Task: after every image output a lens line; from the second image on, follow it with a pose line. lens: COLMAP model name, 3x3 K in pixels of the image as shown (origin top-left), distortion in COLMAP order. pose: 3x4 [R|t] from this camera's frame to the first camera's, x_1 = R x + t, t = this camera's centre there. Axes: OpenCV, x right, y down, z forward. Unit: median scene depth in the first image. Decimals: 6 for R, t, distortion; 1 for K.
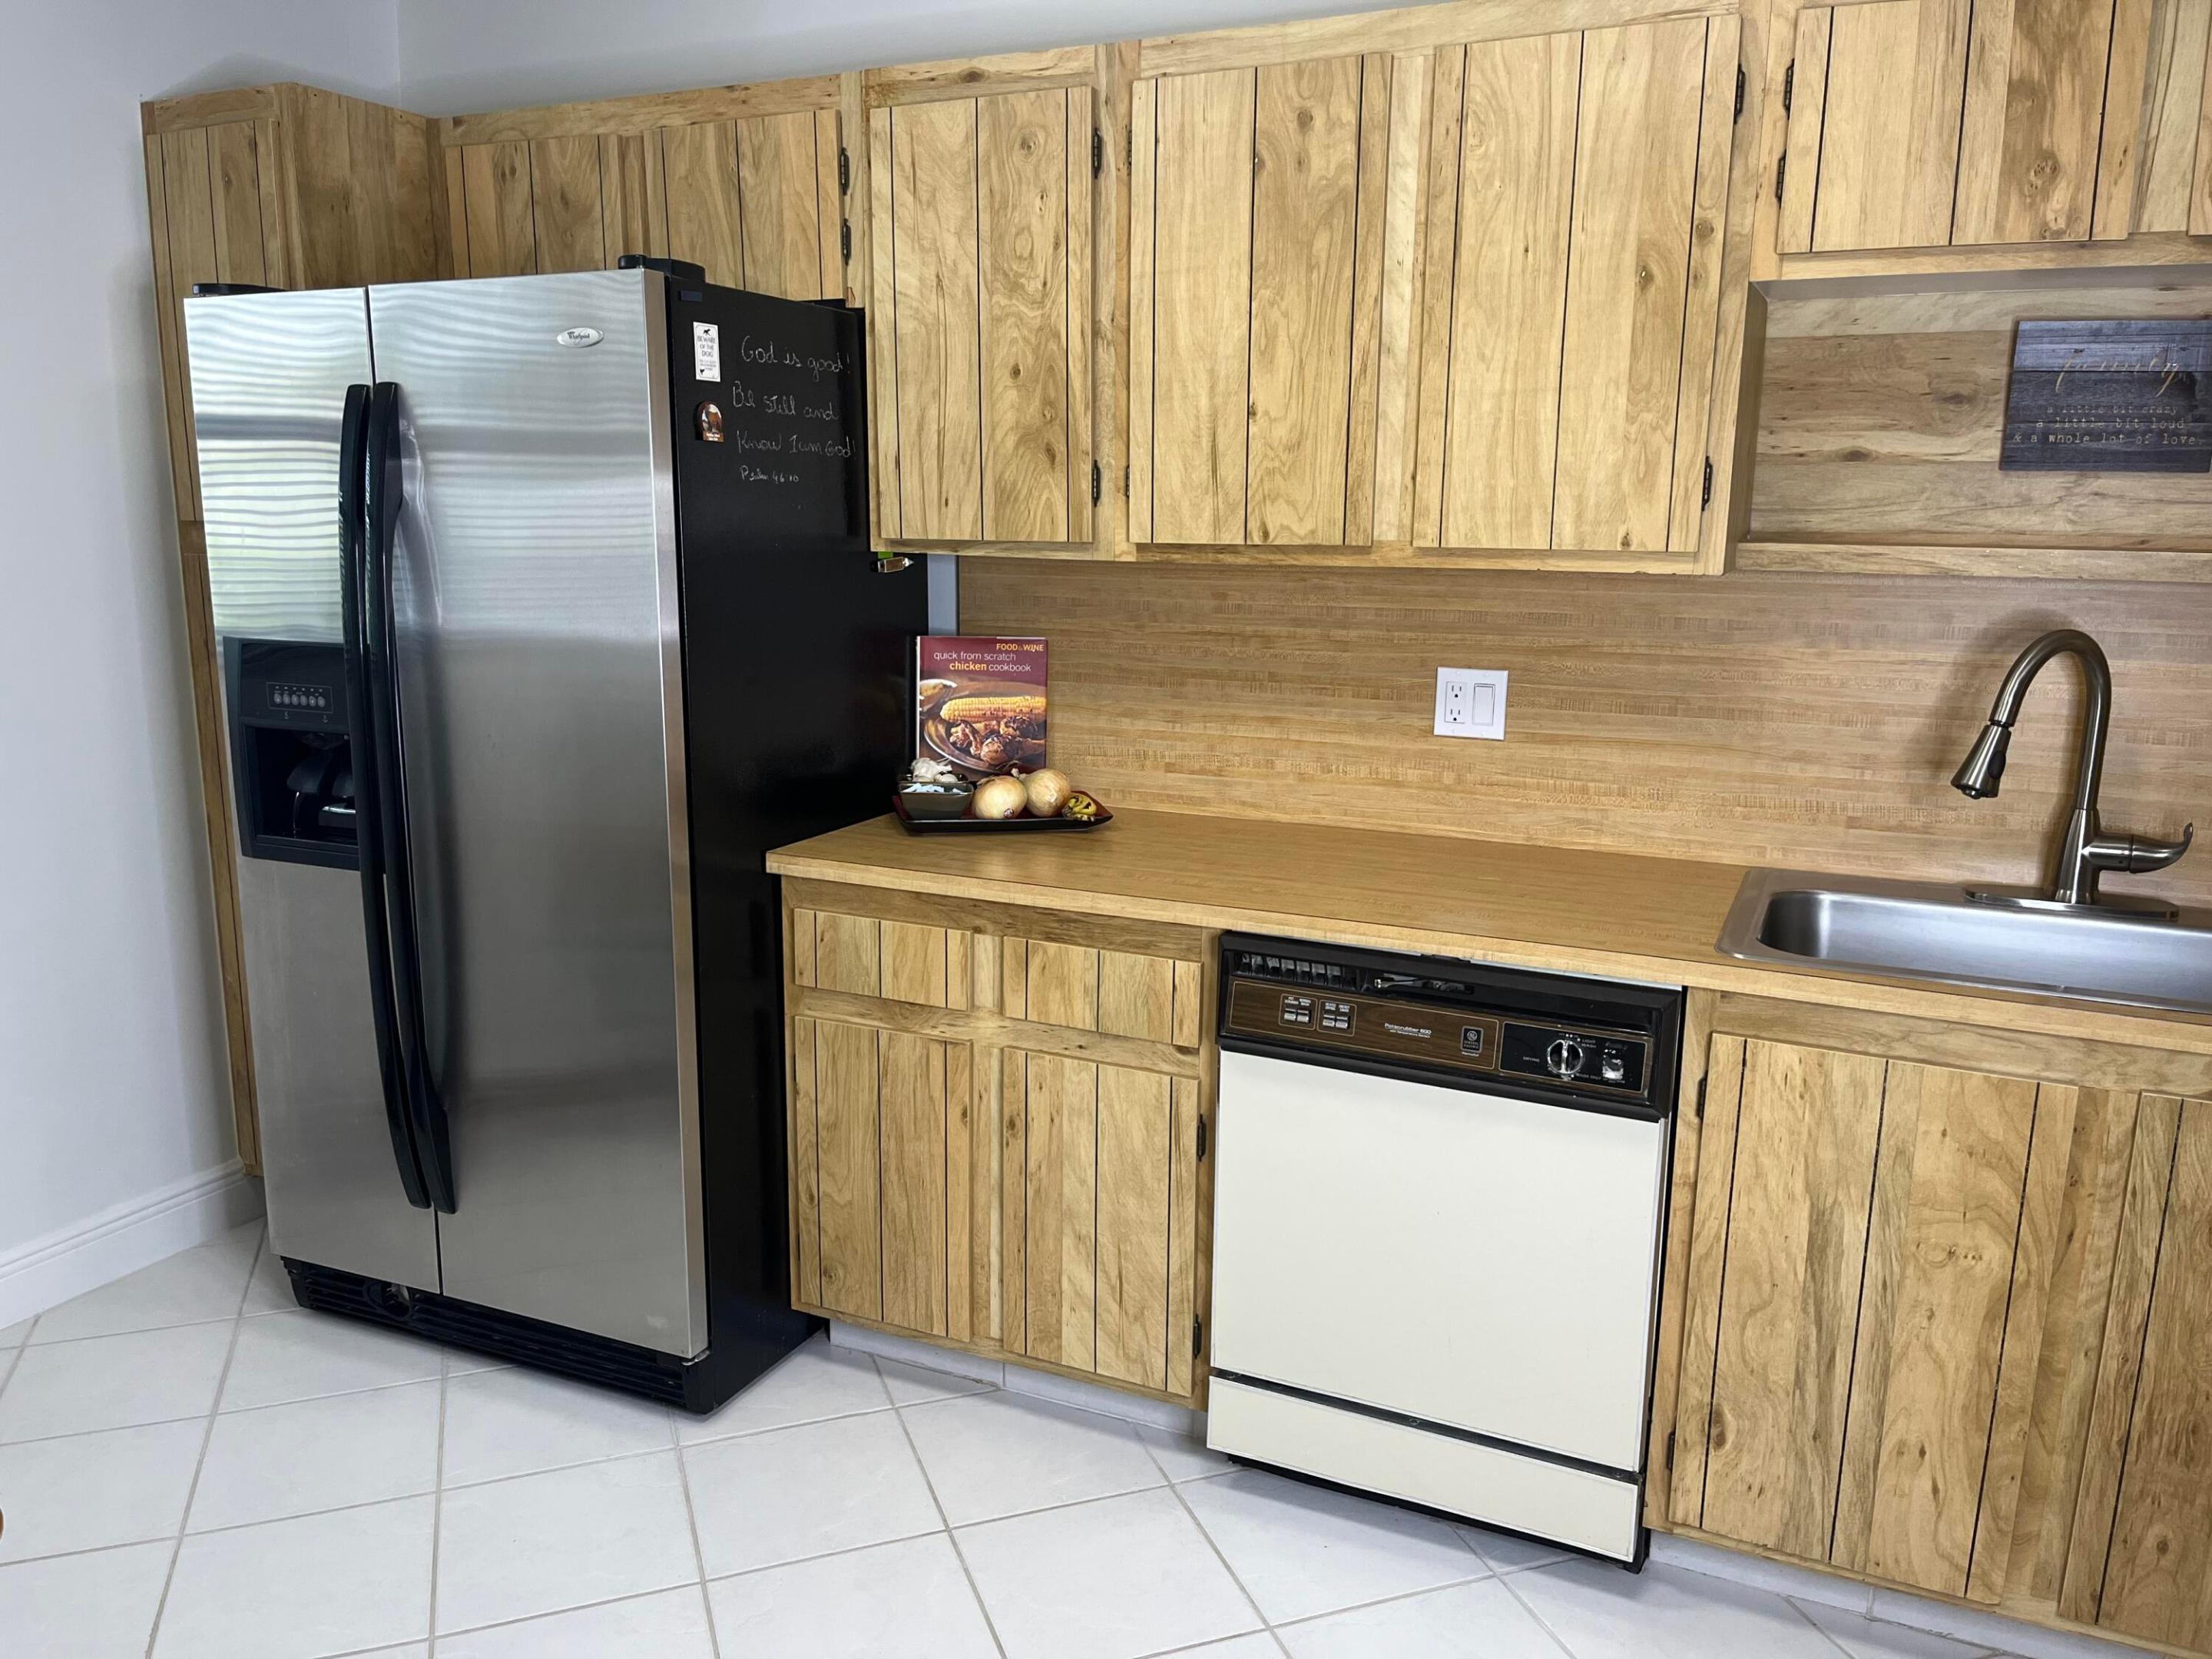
lens RADIAL K [[1710.9, 0, 1106.0], [0, 1710.9, 829.5], [0, 0, 1]] dist [0.101226, -0.116906]
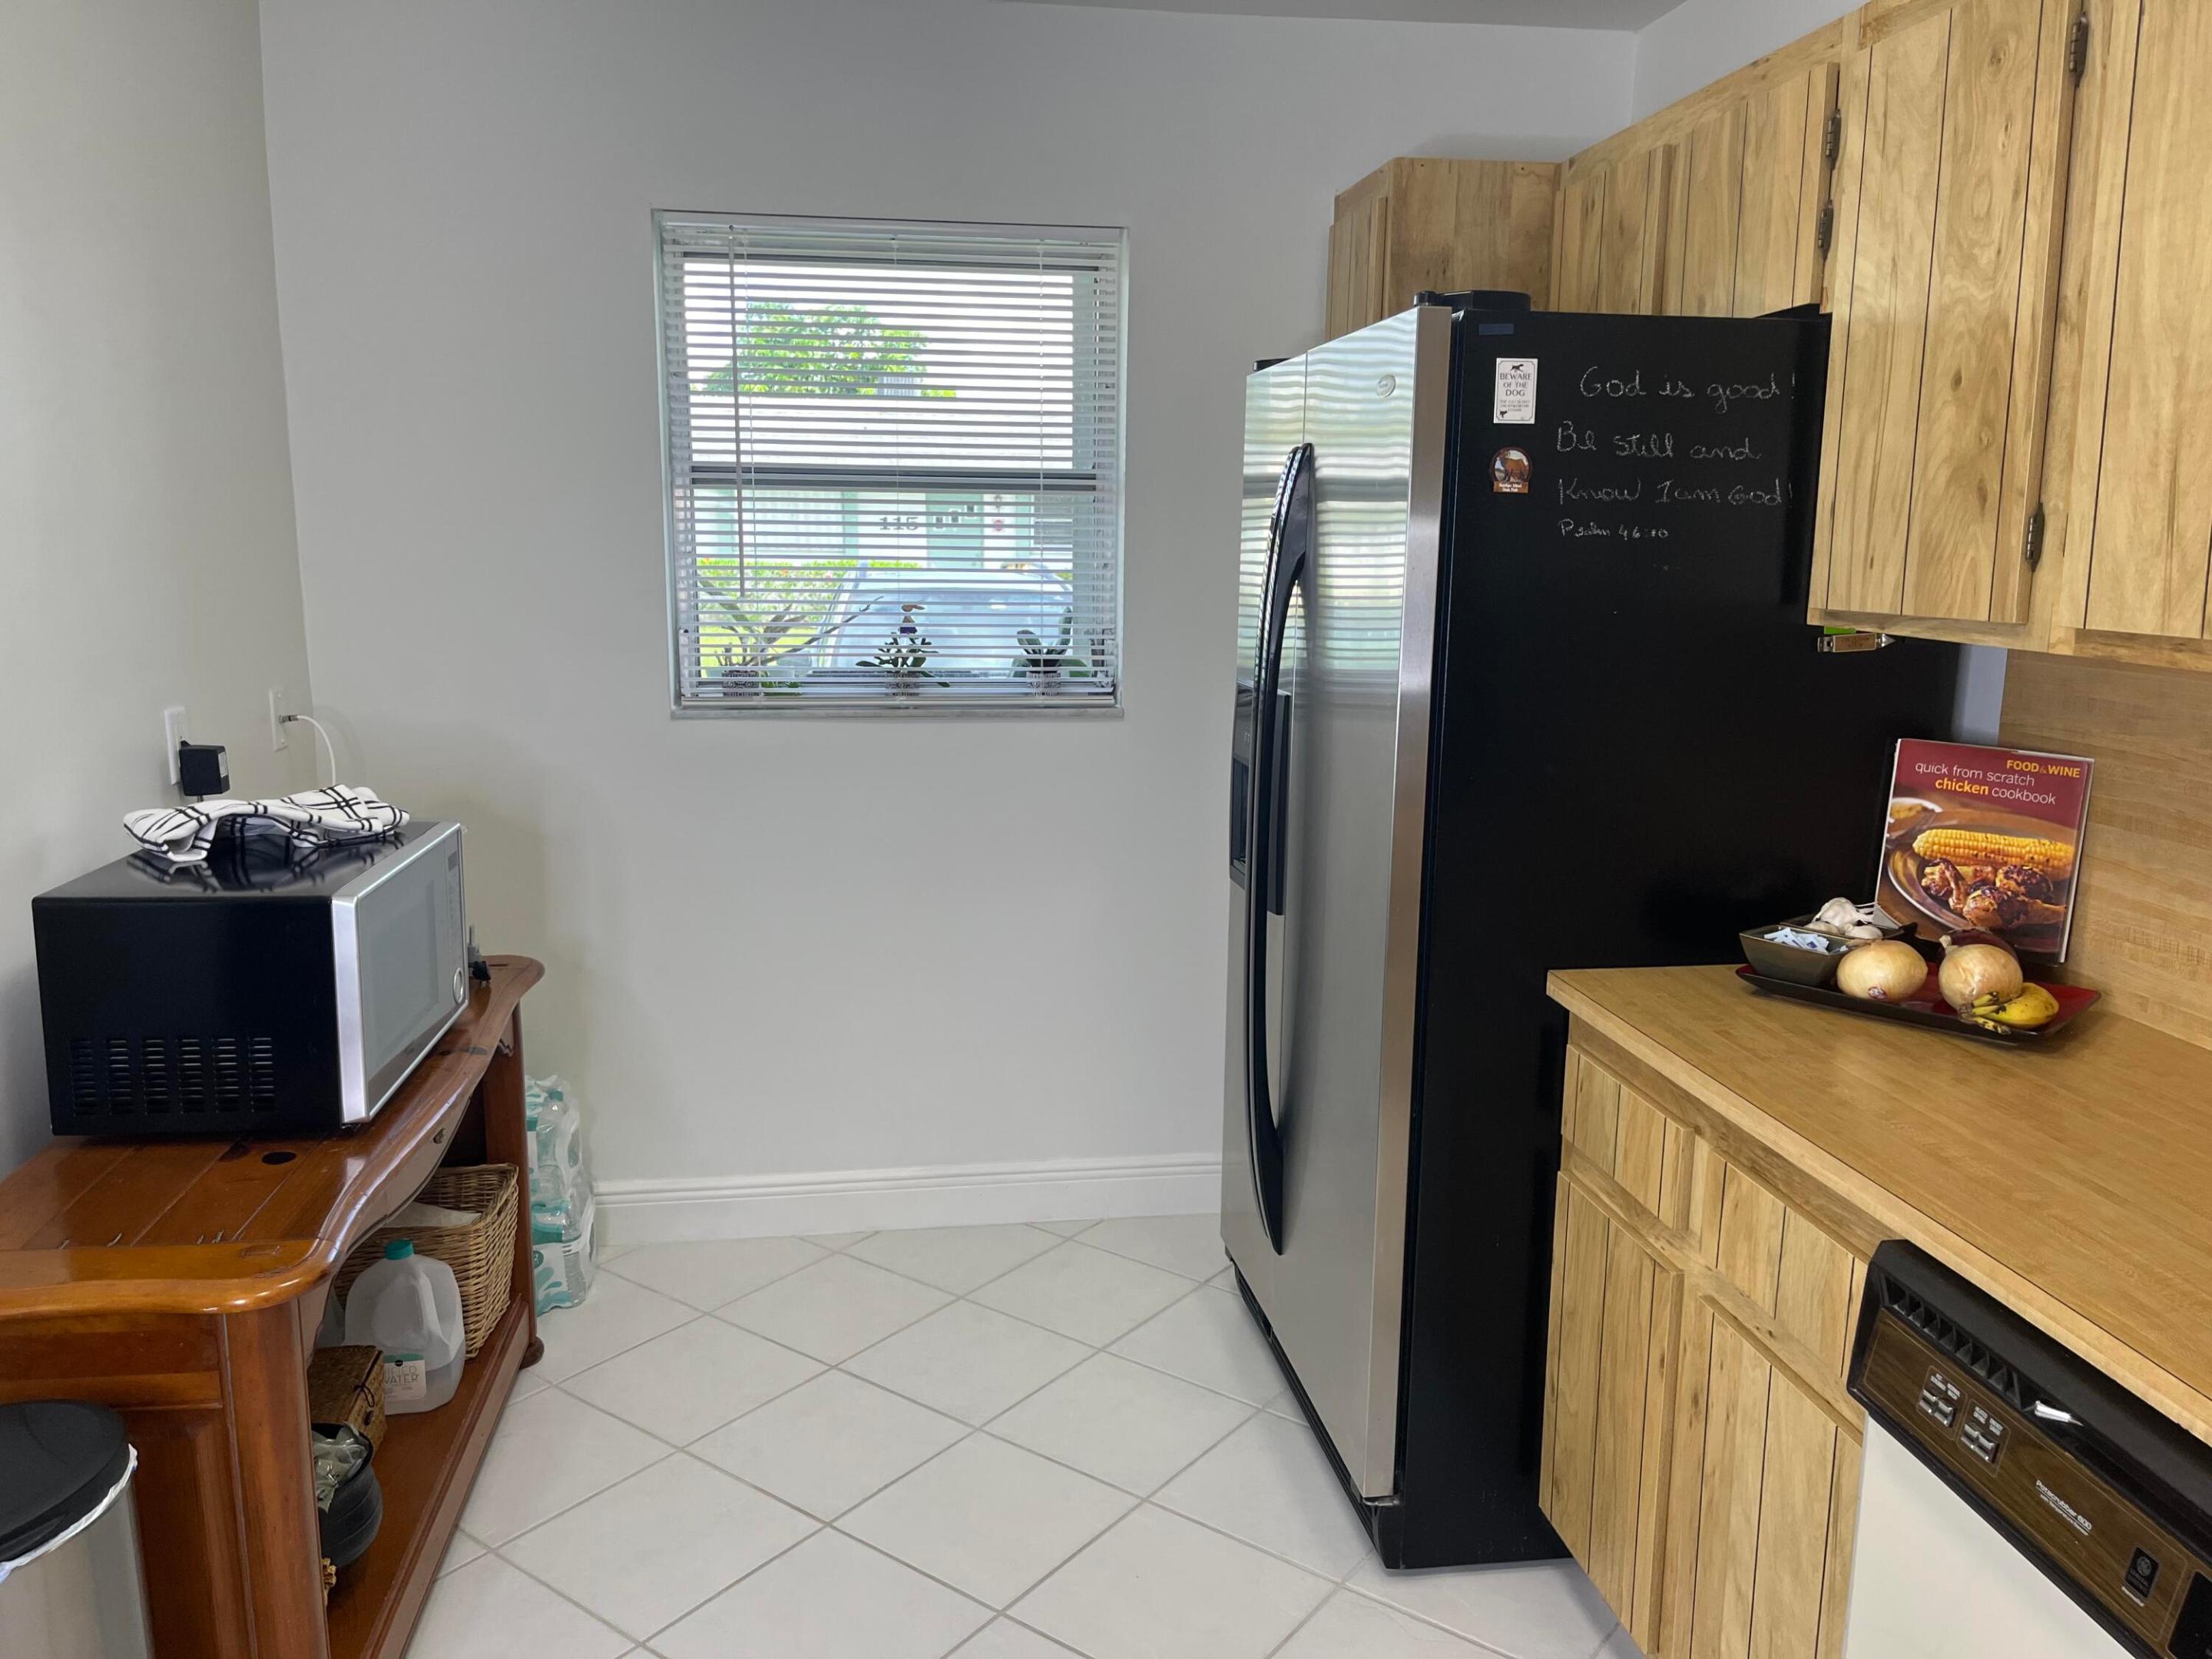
lens RADIAL K [[1710.9, 0, 1106.0], [0, 1710.9, 829.5], [0, 0, 1]] dist [0.101226, -0.116906]
pose [[0.544523, 0.145095, -0.826101, 0.372907], [-0.164681, 0.984247, 0.064323, -0.073357], [0.822420, 0.101018, 0.559840, 0.332380]]
